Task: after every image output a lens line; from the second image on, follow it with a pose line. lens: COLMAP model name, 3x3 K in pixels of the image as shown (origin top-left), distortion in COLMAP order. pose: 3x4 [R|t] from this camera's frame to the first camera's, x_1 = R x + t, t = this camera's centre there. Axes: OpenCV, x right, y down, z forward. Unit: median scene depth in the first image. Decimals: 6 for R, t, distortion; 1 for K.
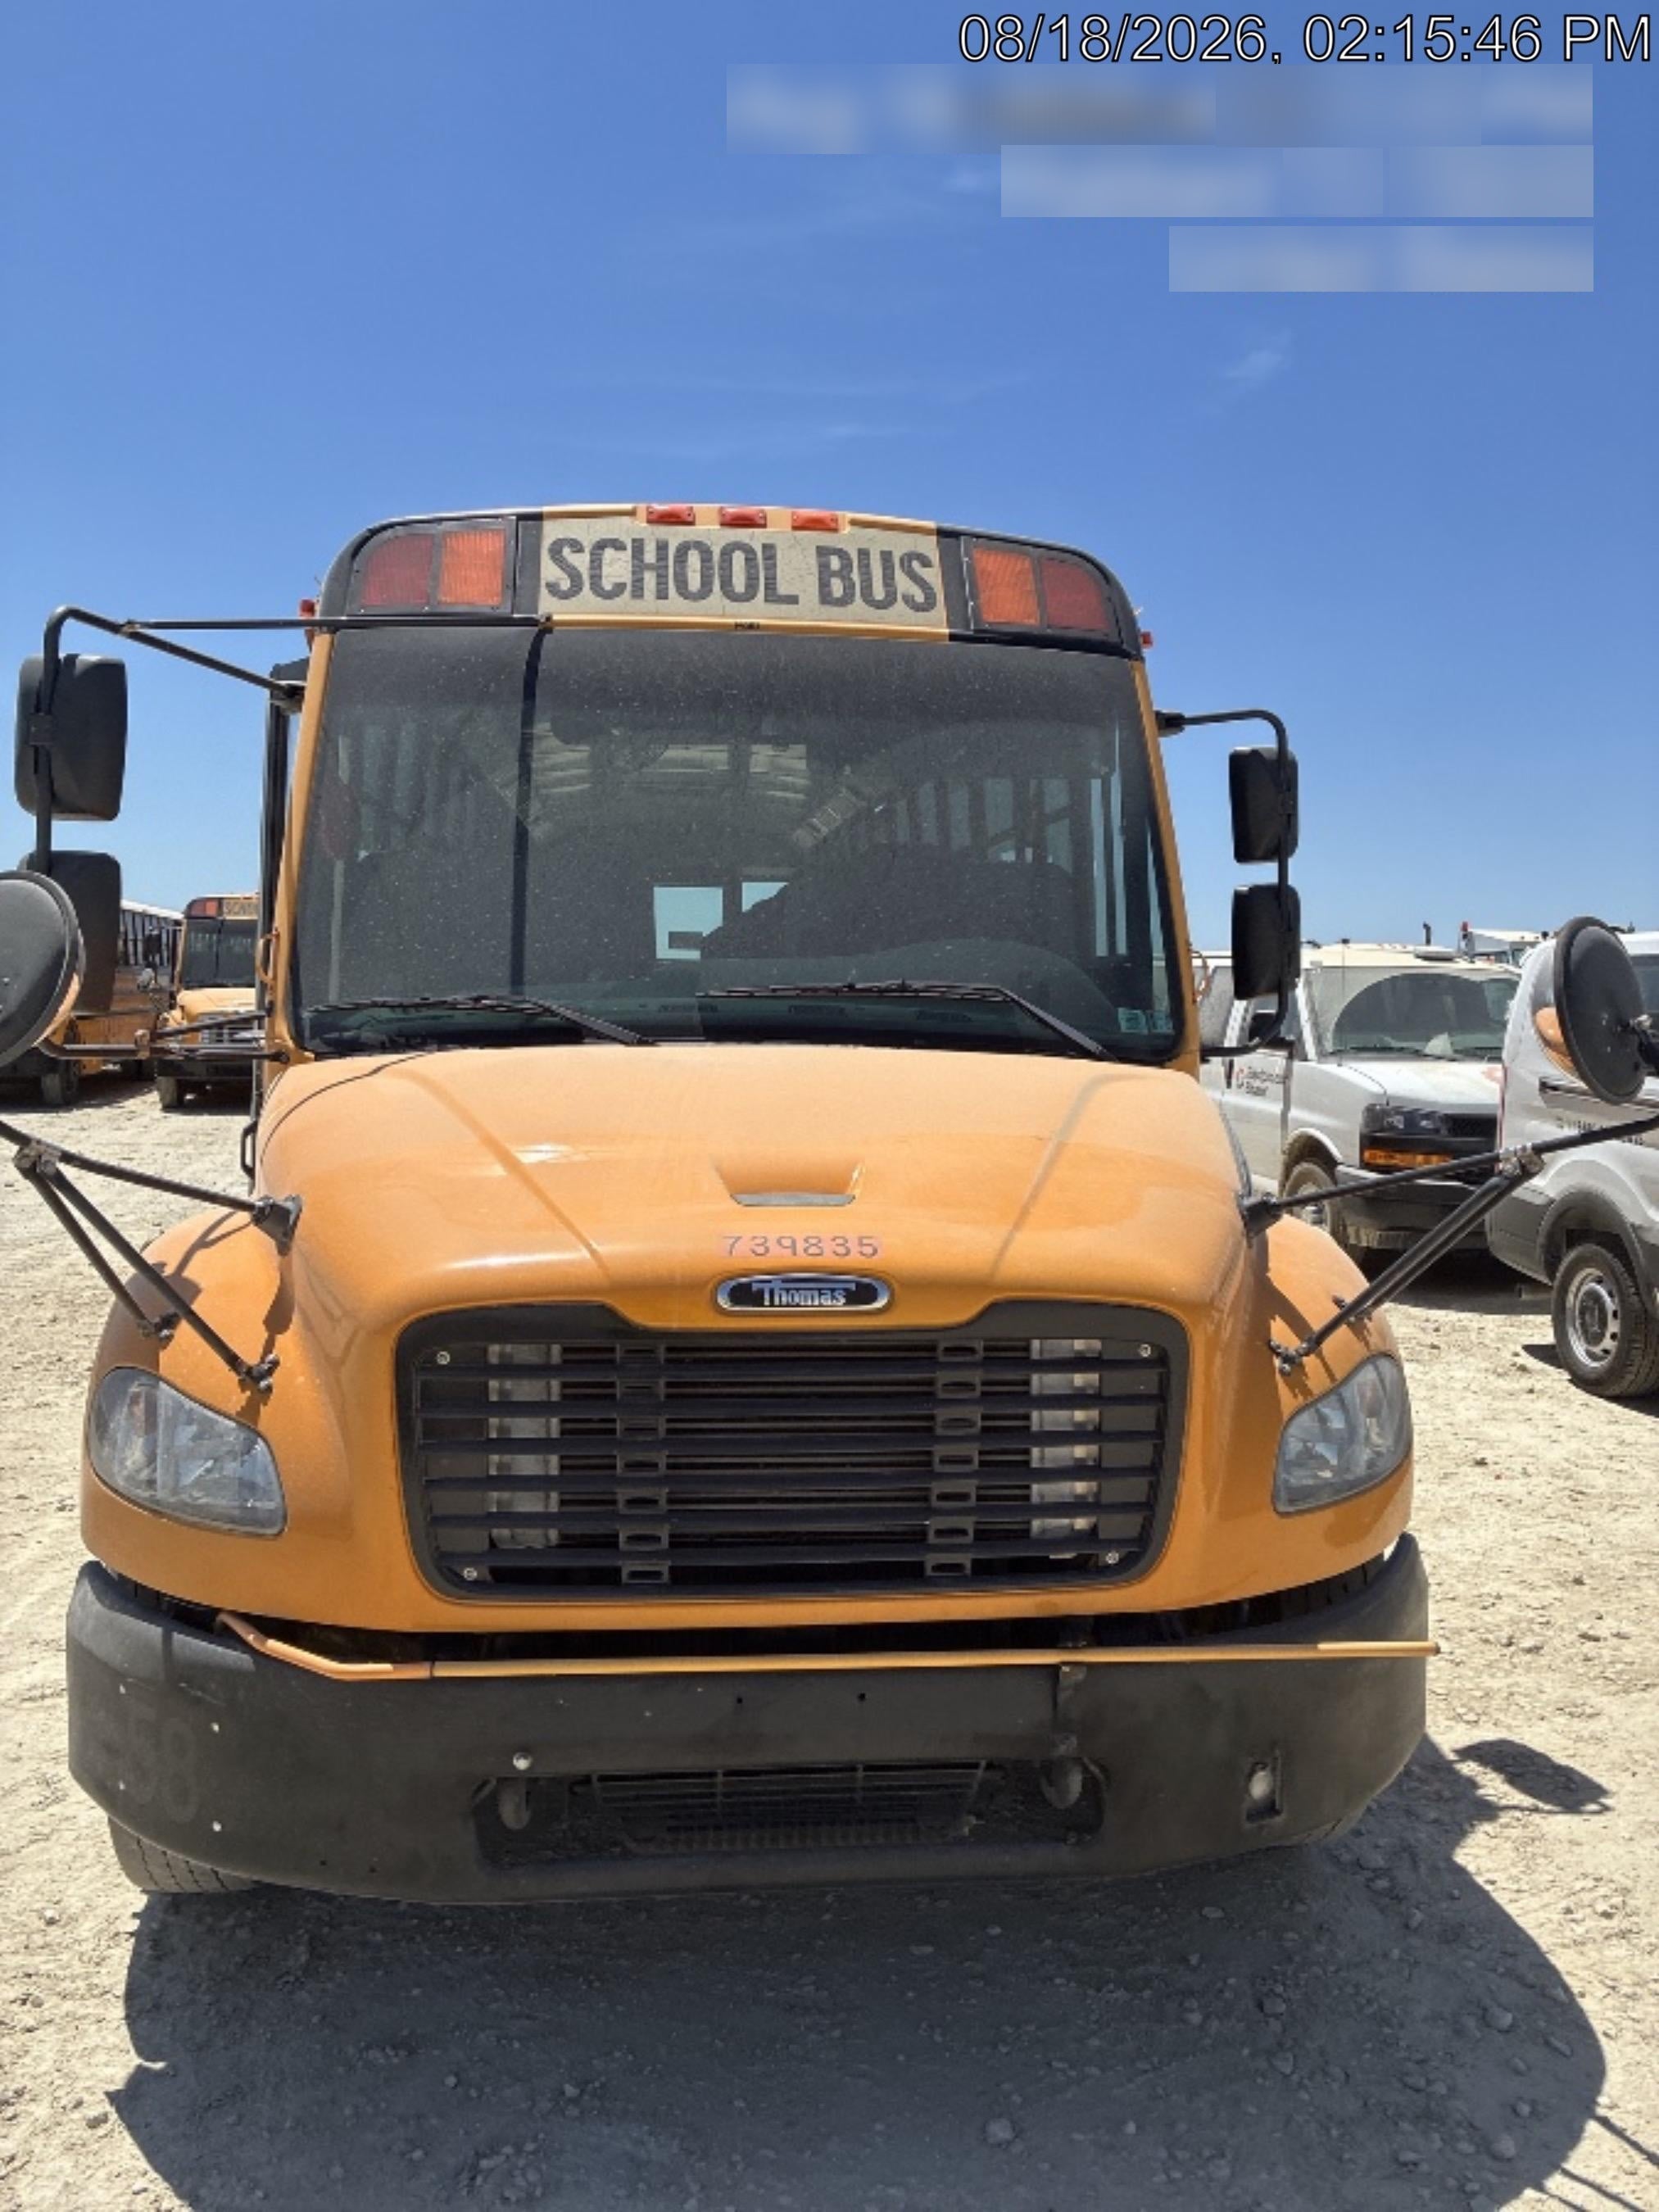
lens RADIAL K [[1680.4, 0, 805.1], [0, 1680.4, 1093.6], [0, 0, 1]] dist [0.049111, -0.067827]
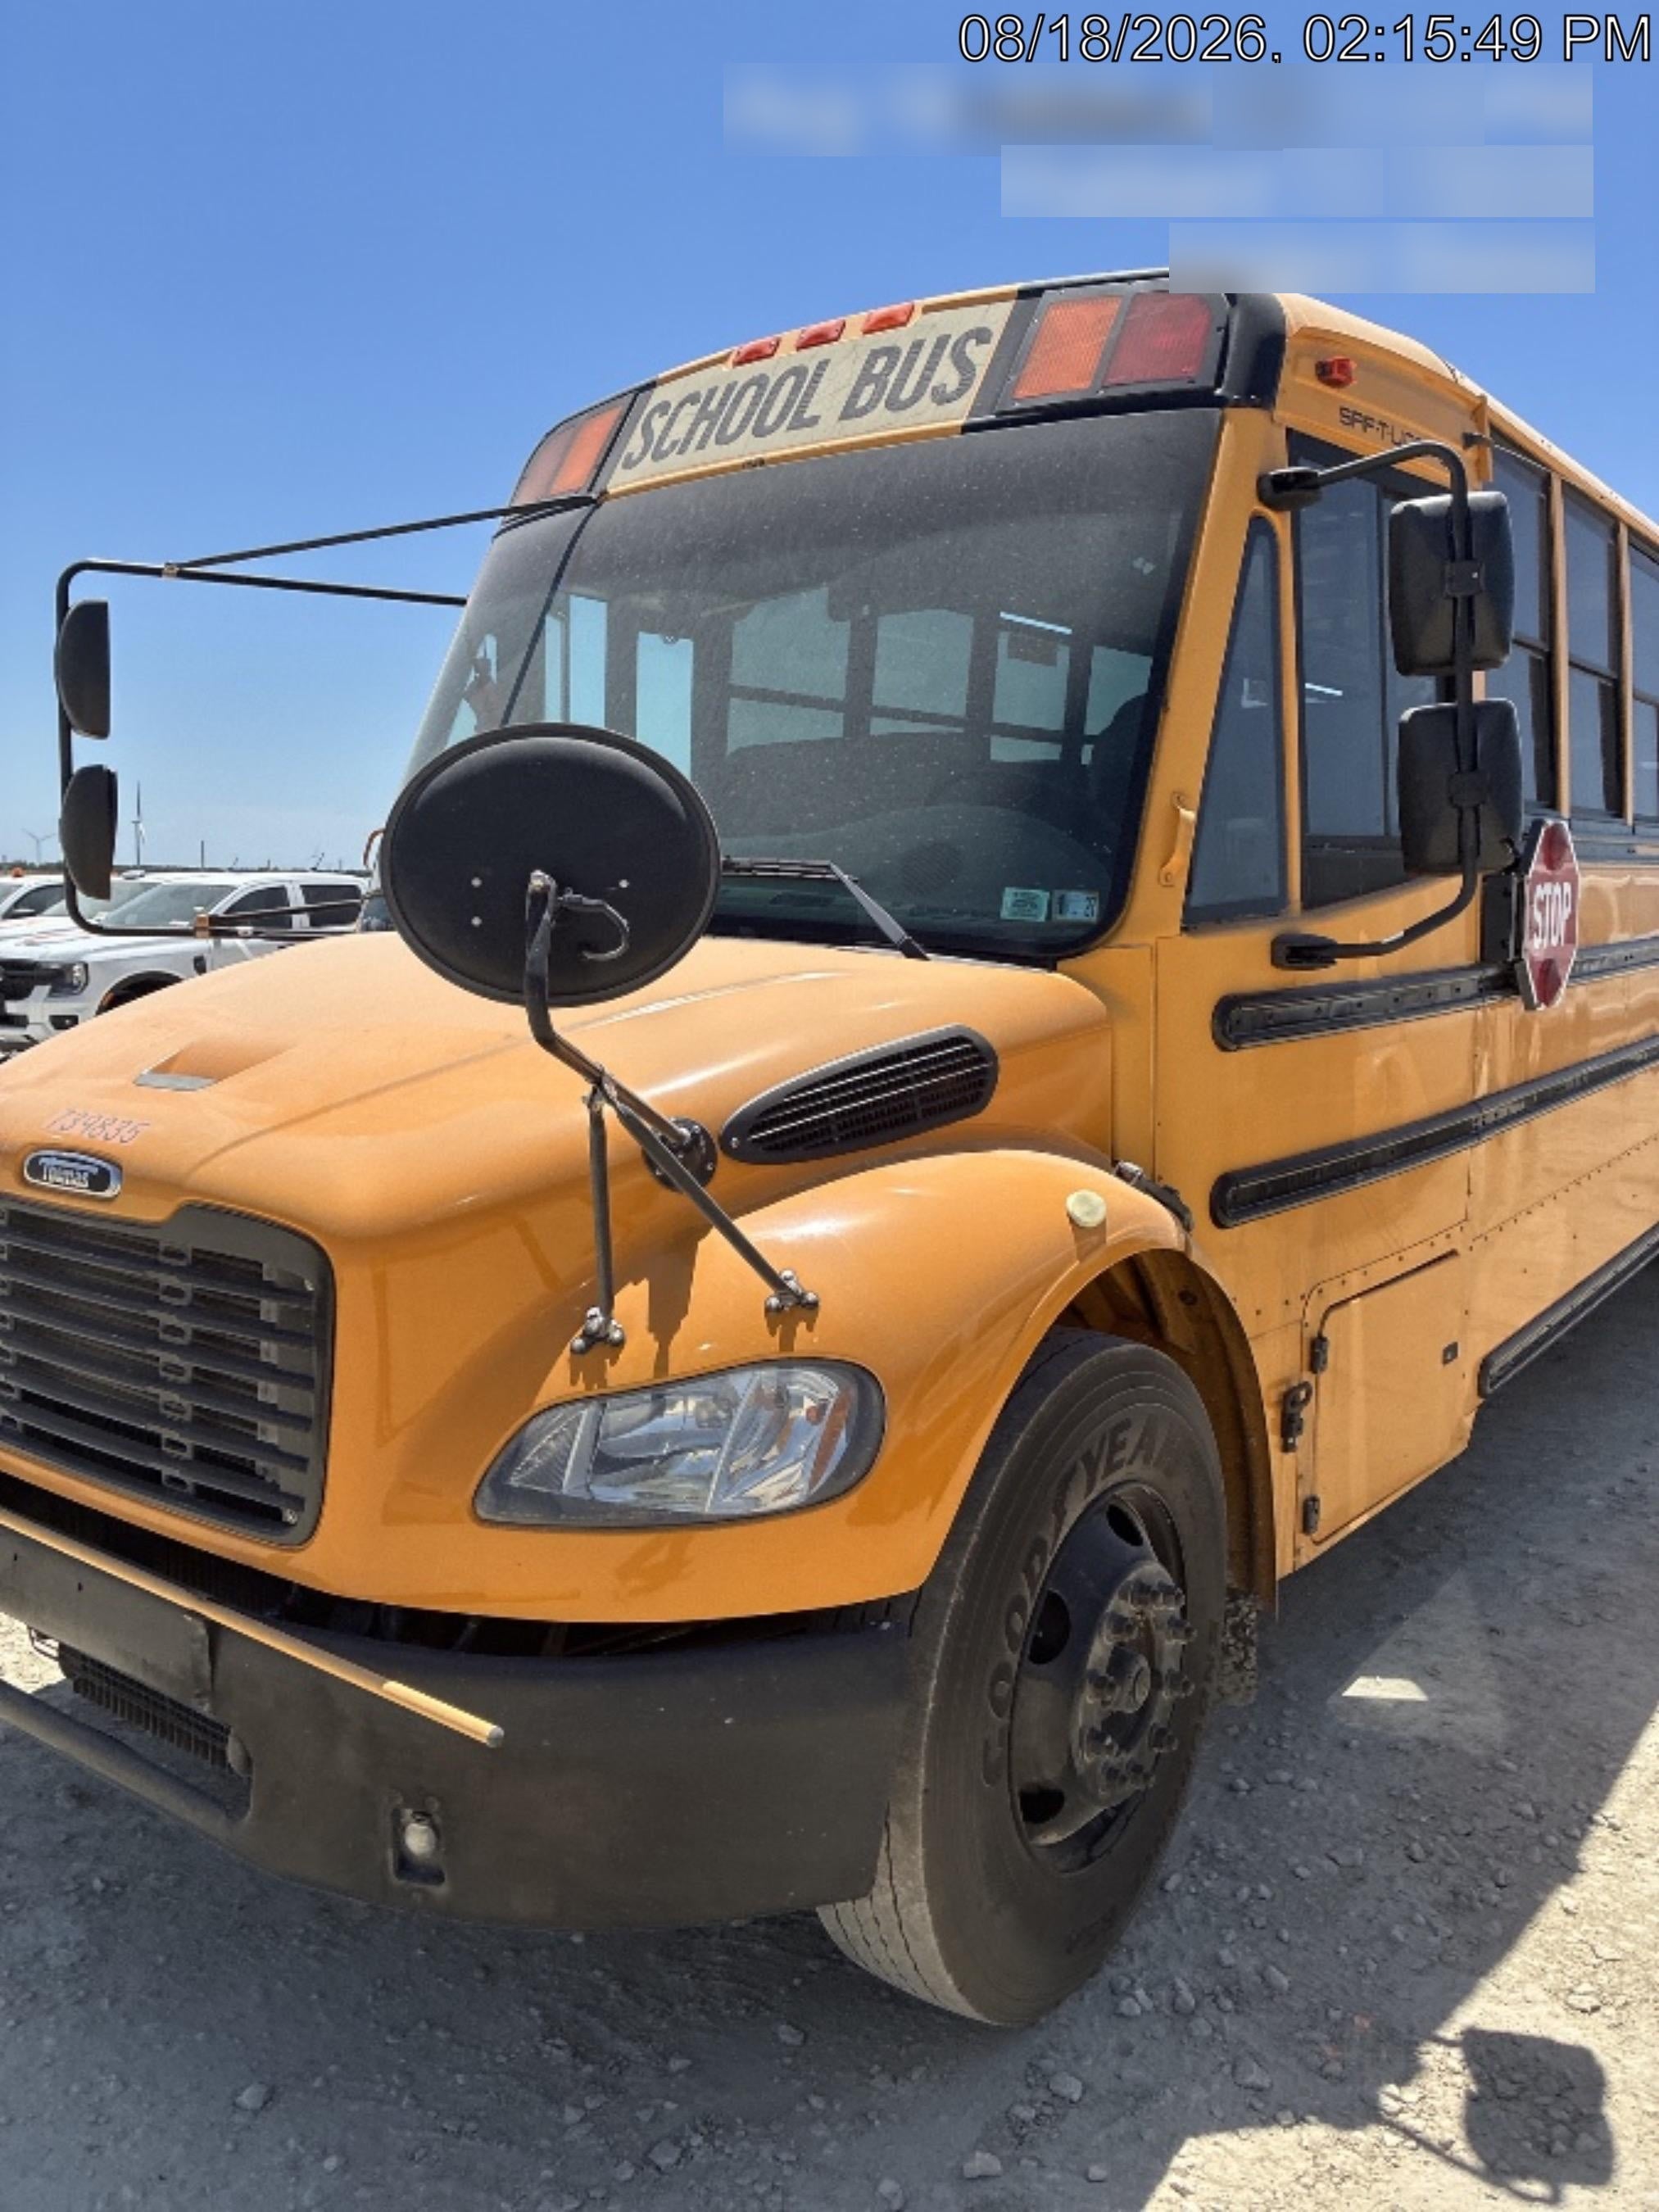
lens RADIAL K [[1680.4, 0, 819.7], [0, 1680.4, 1095.6], [0, 0, 1]] dist [0.049111, -0.067827]
pose [[0.732852, 0.070441, -0.676731, 0.661911], [-0.035671, 0.997236, 0.065173, -0.003716], [0.679452, -0.023622, 0.733340, 0.387194]]
